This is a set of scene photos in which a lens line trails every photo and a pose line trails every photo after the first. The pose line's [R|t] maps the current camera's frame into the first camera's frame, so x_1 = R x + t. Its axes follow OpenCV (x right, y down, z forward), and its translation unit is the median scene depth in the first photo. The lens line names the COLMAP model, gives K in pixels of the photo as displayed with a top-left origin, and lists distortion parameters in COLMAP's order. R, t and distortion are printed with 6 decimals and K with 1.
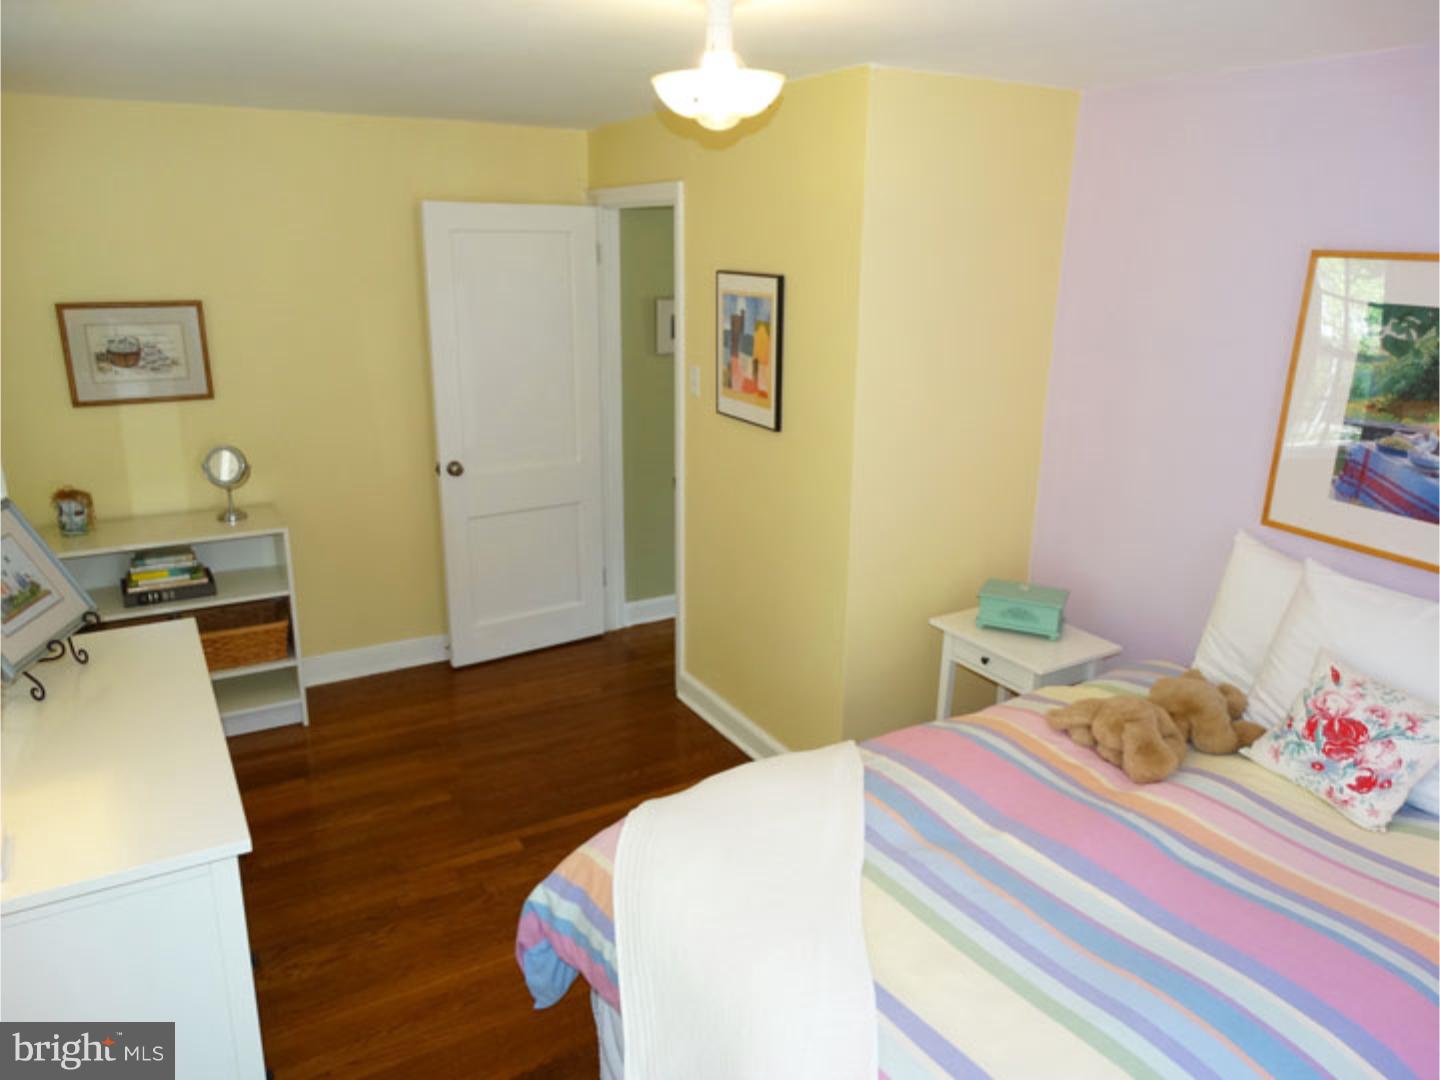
lens RADIAL K [[1025.7, 0, 734.1], [0, 1025.7, 547.1], [0, 0, 1]] dist [0.000814, -0.062625]
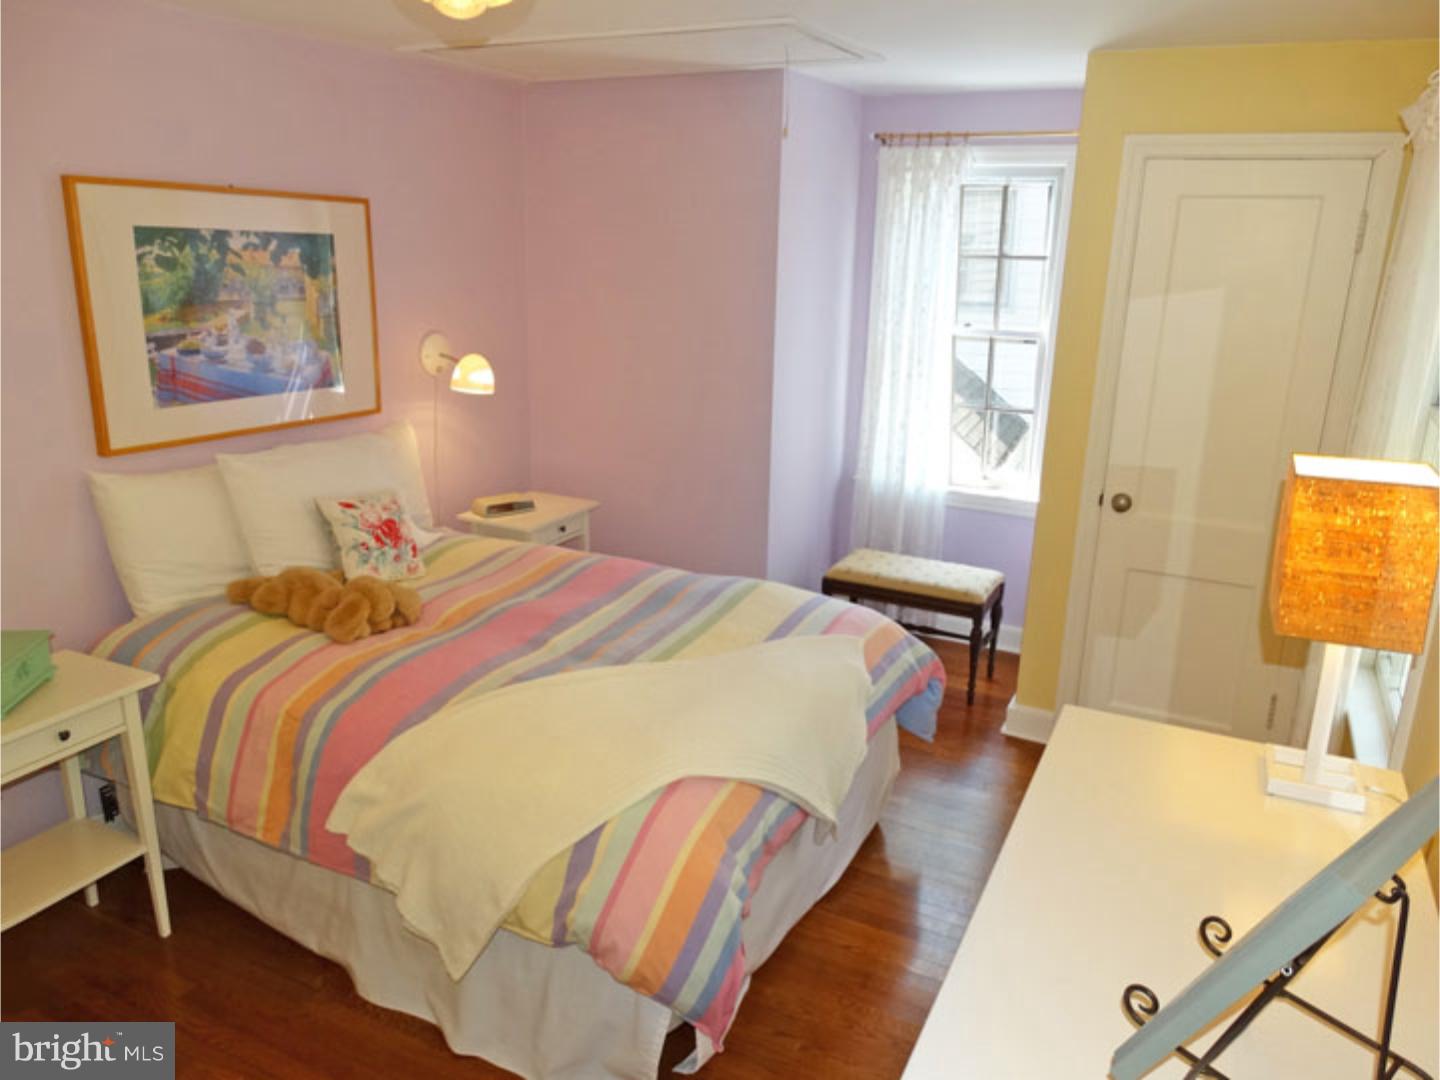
lens RADIAL K [[1025.7, 0, 734.1], [0, 1025.7, 547.1], [0, 0, 1]] dist [0.000814, -0.062625]
pose [[-0.573922, -0.245493, 0.781247, -0.715266], [0.207540, 0.879259, 0.428755, -0.277487], [-0.792175, 0.408212, -0.453676, 1.148687]]
